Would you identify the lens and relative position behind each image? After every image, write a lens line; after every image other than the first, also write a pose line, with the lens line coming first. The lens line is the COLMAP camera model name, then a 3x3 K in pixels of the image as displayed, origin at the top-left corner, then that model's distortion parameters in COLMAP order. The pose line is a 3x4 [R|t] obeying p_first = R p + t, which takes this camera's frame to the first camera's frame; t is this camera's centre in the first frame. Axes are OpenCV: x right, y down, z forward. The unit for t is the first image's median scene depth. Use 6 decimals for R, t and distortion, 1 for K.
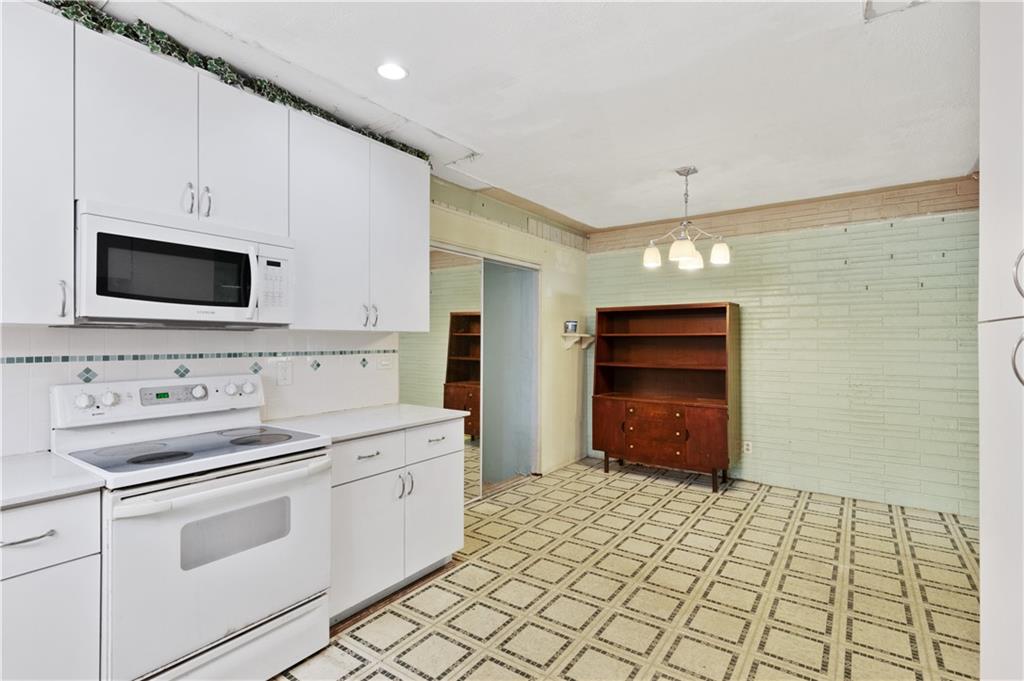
lens RADIAL K [[493.3, 0, 513.5], [0, 493.3, 340.2], [0, 0, 1]] dist [0.015043, -0.000348]
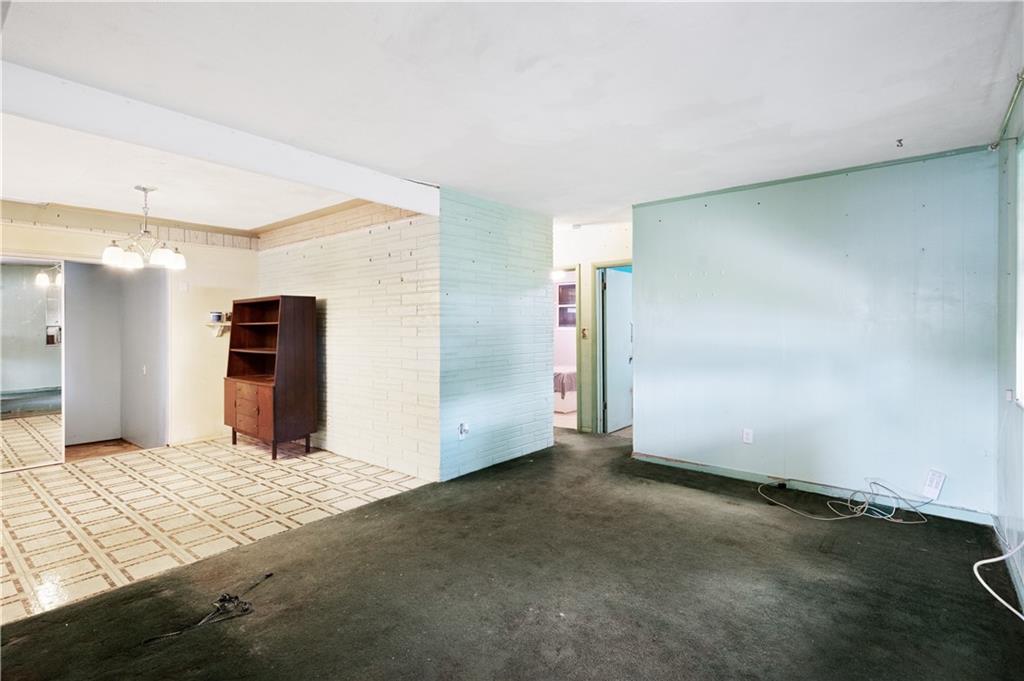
lens RADIAL K [[493.3, 0, 515.3], [0, 493.3, 330.7], [0, 0, 1]] dist [0.015043, -0.000348]
pose [[0.998085, -0.009150, -0.061171, 1.028674], [0.009803, 0.999898, 0.010379, -0.001287], [0.061070, -0.010959, 0.998073, -0.118725]]
